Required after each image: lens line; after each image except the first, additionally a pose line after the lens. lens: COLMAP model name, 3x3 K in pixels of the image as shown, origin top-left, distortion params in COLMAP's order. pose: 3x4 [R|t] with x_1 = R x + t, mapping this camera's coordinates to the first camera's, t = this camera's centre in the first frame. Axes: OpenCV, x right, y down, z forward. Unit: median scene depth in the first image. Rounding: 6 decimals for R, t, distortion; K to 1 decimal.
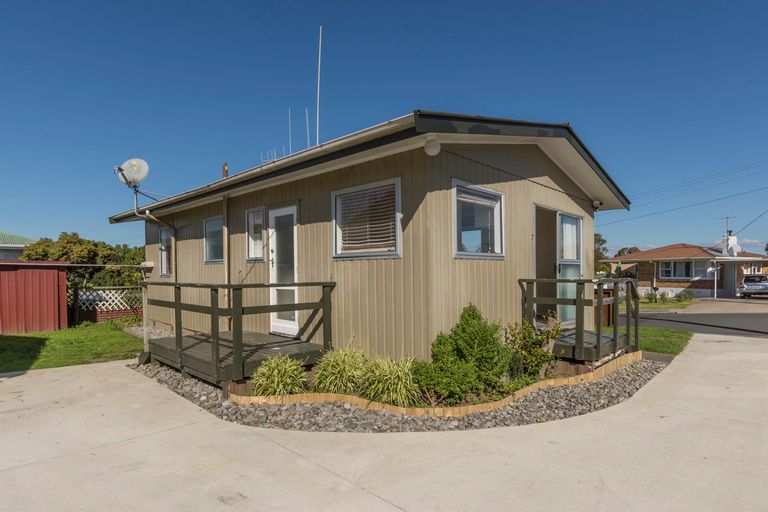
lens RADIAL K [[402.0, 0, 385.9], [0, 402.0, 282.2], [0, 0, 1]] dist [-0.000002, -0.000232]
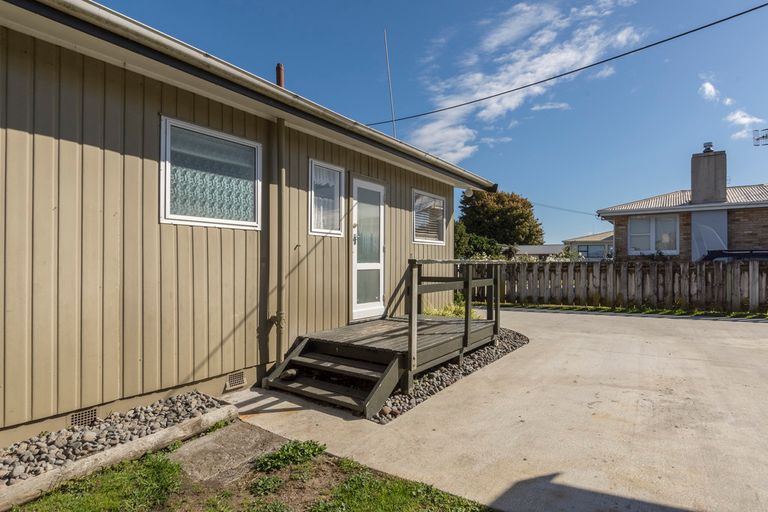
lens RADIAL K [[441.3, 0, 384.0], [0, 441.3, 256.0], [0, 0, 1]] dist [0.000173, -0.000370]
pose [[-0.147465, -0.008885, 0.989027, -1.300545], [-0.002428, 0.999960, 0.008621, -0.023337], [-0.989064, -0.001130, -0.147481, 1.149068]]
